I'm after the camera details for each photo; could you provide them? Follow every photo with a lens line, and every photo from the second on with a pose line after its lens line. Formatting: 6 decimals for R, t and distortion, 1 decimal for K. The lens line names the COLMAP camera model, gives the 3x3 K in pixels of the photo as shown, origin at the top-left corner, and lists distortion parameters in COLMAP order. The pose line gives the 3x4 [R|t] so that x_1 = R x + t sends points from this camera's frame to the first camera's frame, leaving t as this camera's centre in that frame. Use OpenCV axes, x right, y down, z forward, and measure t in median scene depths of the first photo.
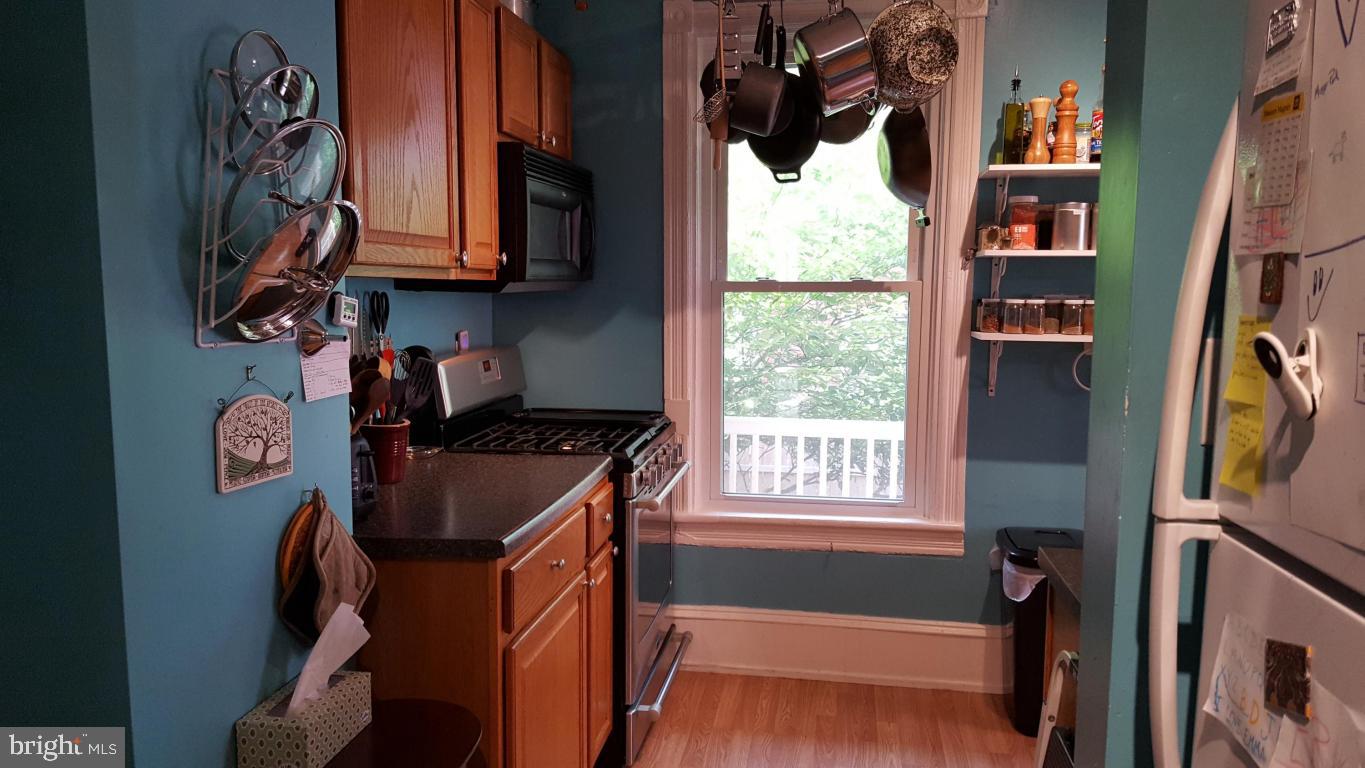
lens RADIAL K [[965.4, 0, 652.8], [0, 965.4, 386.0], [0, 0, 1]] dist [0.103903, -0.129875]
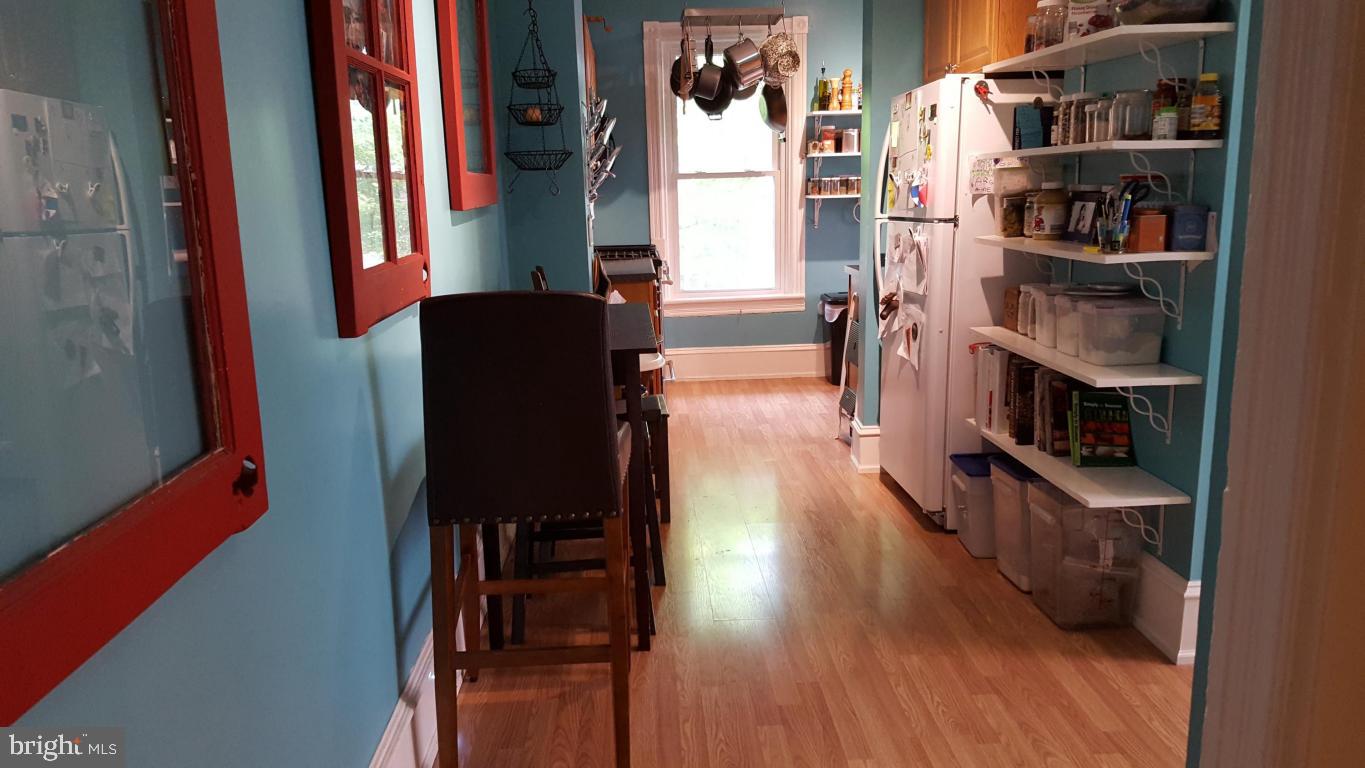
lens RADIAL K [[1004.2, 0, 662.4], [0, 1004.2, 386.9], [0, 0, 1]] dist [0.113426, -0.153983]
pose [[0.975435, -0.068370, 0.209407, -0.432010], [0.049782, 0.994440, 0.092790, 0.131317], [-0.214586, -0.080086, 0.973416, -1.009806]]
